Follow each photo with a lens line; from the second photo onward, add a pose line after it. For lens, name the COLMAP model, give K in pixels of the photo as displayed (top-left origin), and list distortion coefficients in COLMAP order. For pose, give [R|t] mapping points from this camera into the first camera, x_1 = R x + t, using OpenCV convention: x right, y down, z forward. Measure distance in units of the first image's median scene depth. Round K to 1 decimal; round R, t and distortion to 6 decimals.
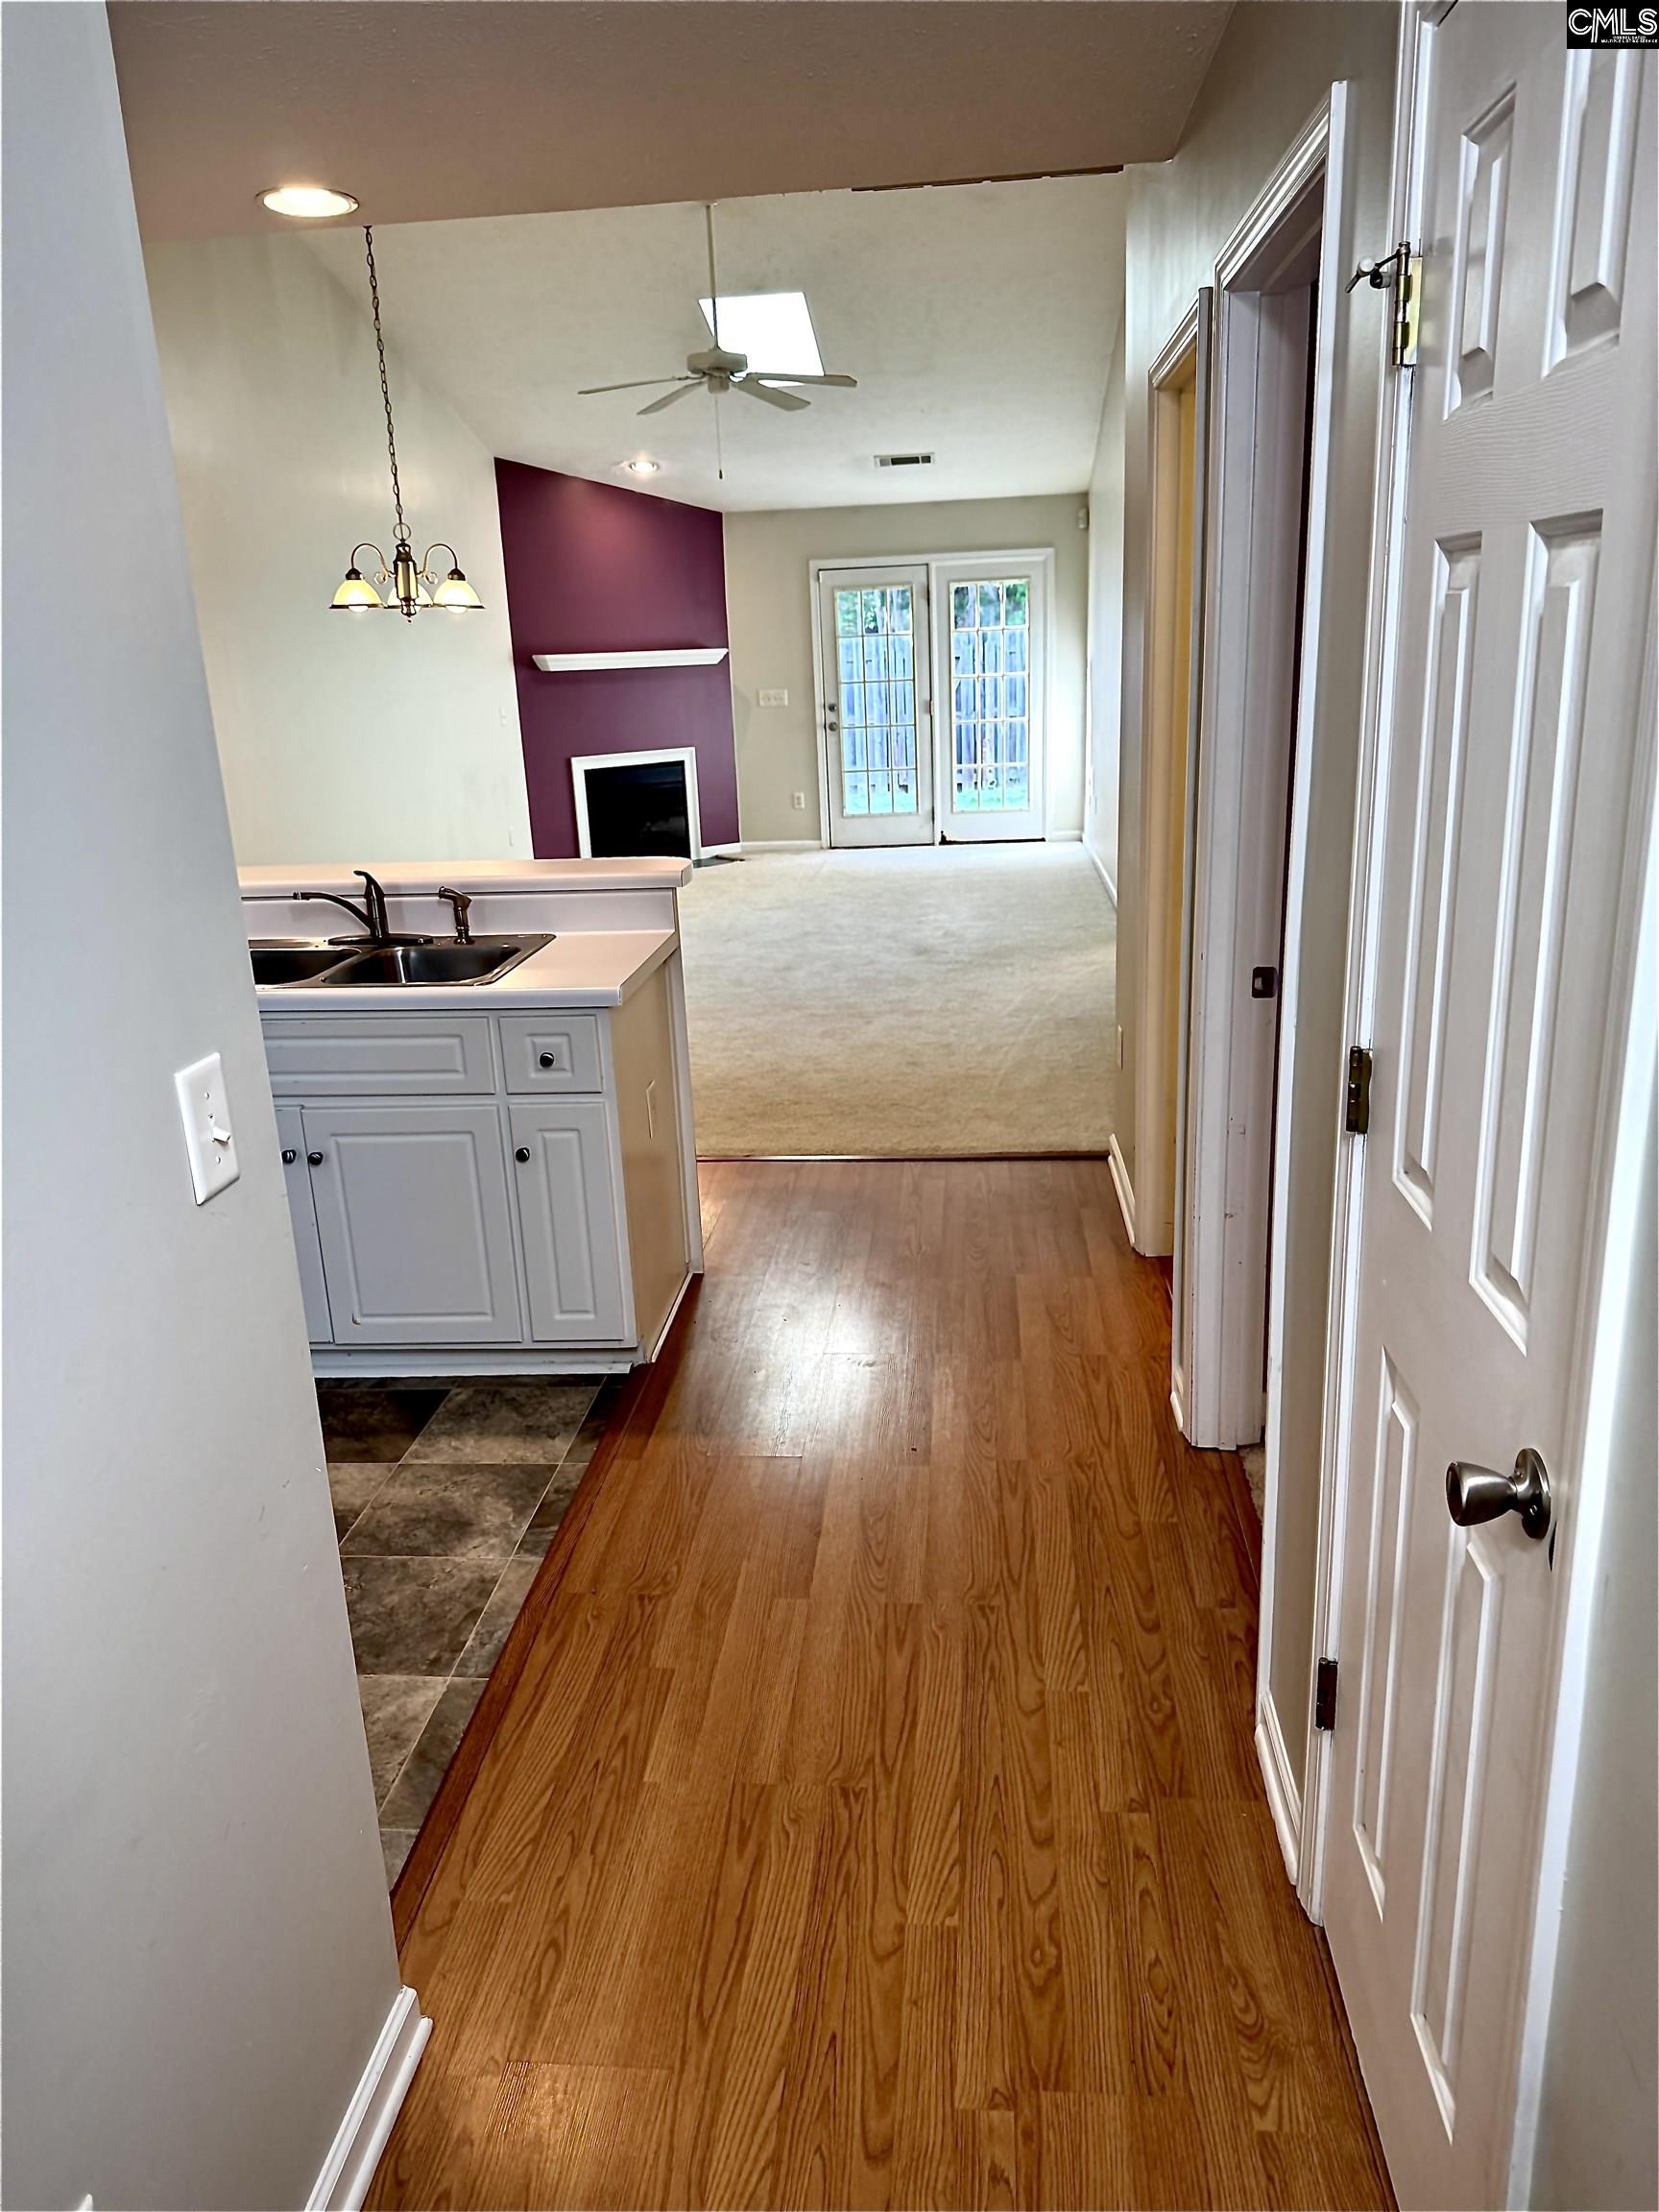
lens RADIAL K [[1578.5, 0, 823.3], [0, 1578.5, 1174.0], [0, 0, 1]] dist [0.031006, -0.007380]
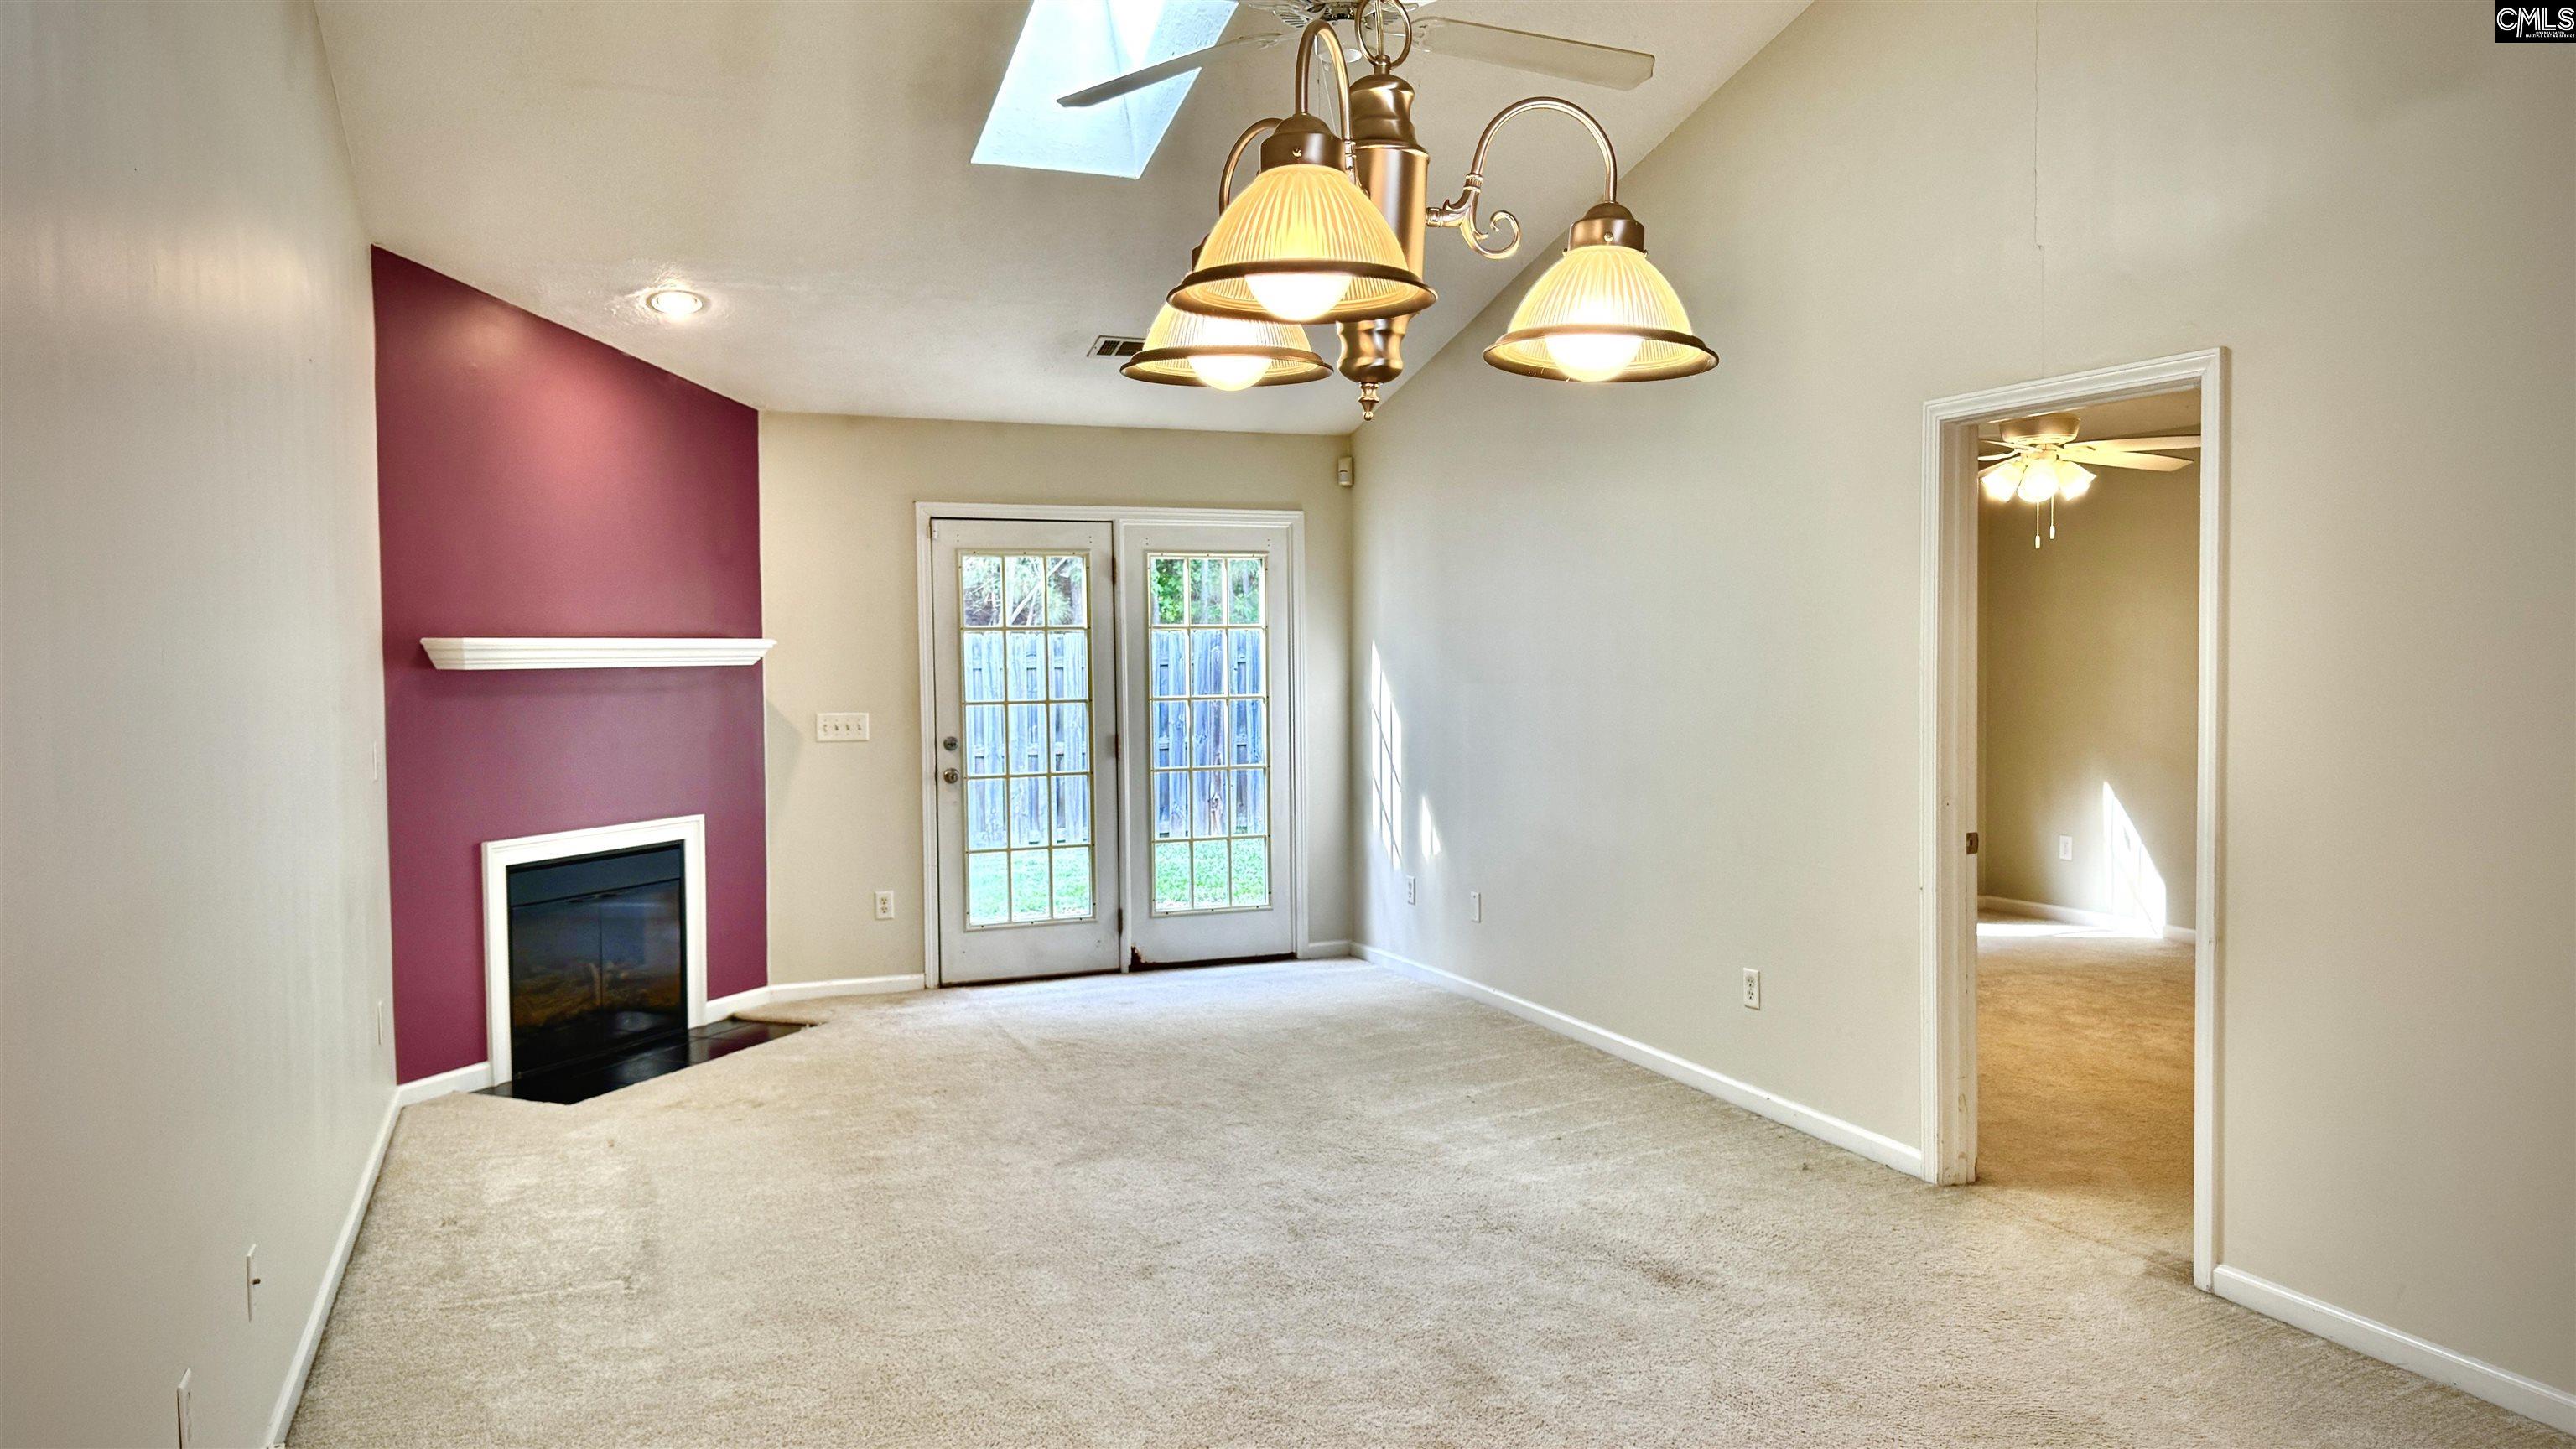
lens RADIAL K [[1818.1, 0, 1286.6], [0, 1818.1, 733.1], [0, 0, 1]] dist [0.080792, -0.015544]
pose [[0.888386, 0.011745, 0.458947, -0.194390], [0.120424, 0.958707, -0.257641, -0.118472], [-0.443022, 0.284153, 0.850287, 0.398455]]
